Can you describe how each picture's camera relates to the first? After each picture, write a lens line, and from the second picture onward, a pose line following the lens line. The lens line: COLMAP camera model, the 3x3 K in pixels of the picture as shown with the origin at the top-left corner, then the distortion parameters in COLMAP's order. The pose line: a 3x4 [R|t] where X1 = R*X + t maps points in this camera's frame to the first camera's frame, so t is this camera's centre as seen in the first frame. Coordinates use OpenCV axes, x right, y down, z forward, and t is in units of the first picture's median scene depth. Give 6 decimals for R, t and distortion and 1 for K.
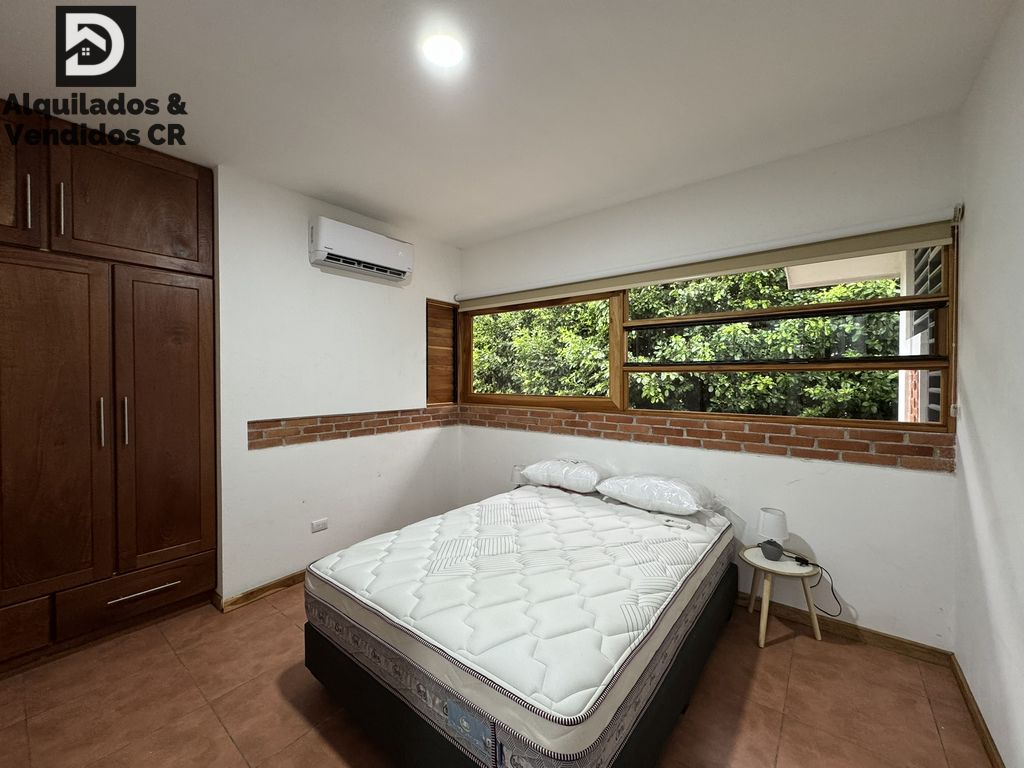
lens RADIAL K [[406.1, 0, 510.4], [0, 406.1, 382.9], [0, 0, 1]] dist [-0.001101, -0.000092]
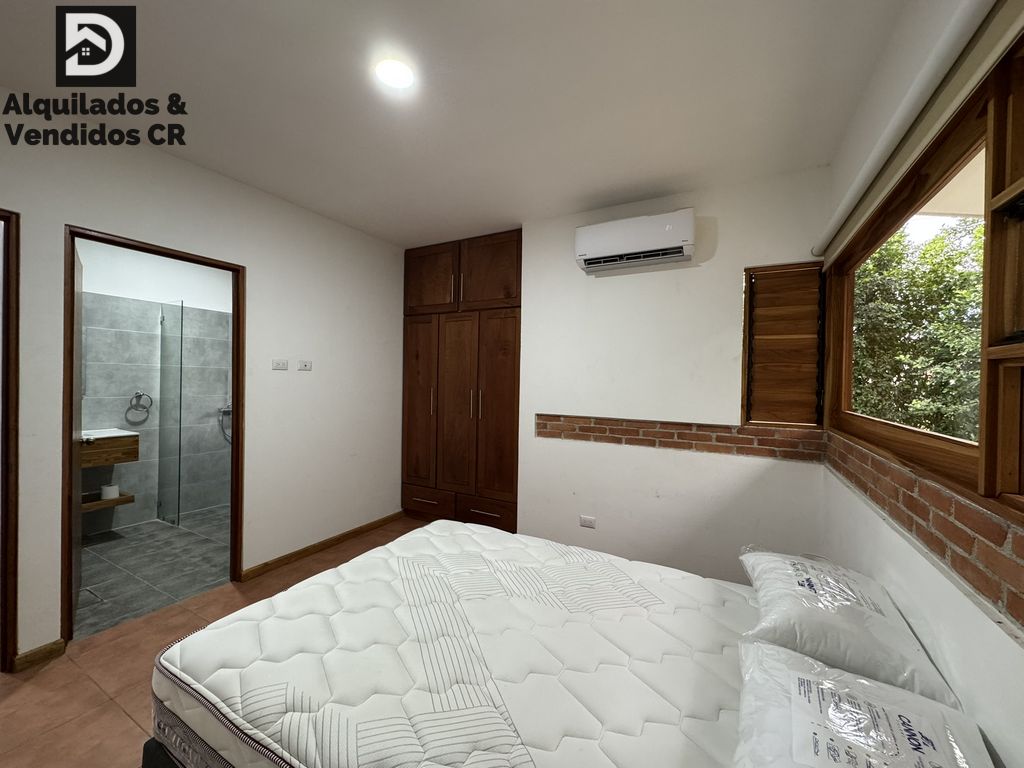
lens RADIAL K [[406.1, 0, 510.4], [0, 406.1, 382.9], [0, 0, 1]] dist [-0.001101, -0.000092]
pose [[0.169324, 0.013569, -0.985467, 0.504403], [-0.026042, 0.999618, 0.009289, -0.009982], [0.985216, 0.024091, 0.169612, 0.598419]]
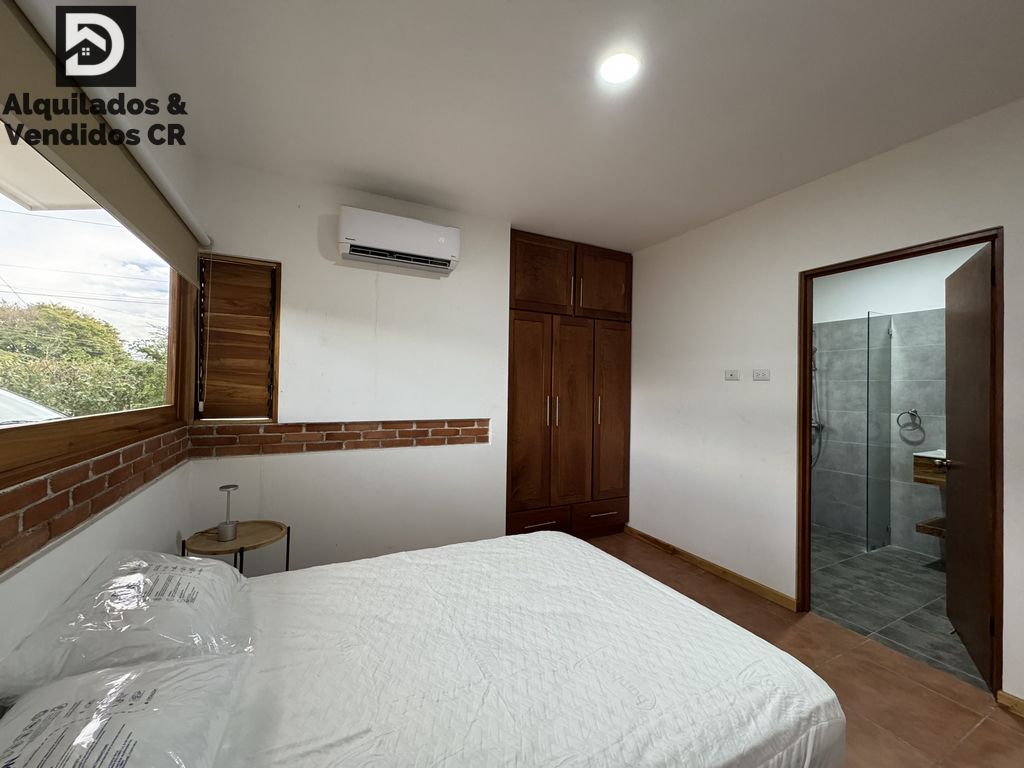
lens RADIAL K [[414.2, 0, 516.0], [0, 414.2, 371.4], [0, 0, 1]] dist [0.000739, 0.000228]
pose [[0.917882, 0.006793, -0.396795, 0.247122], [-0.024976, 0.998860, -0.040677, -0.005139], [0.396066, 0.047248, 0.917006, 0.280063]]
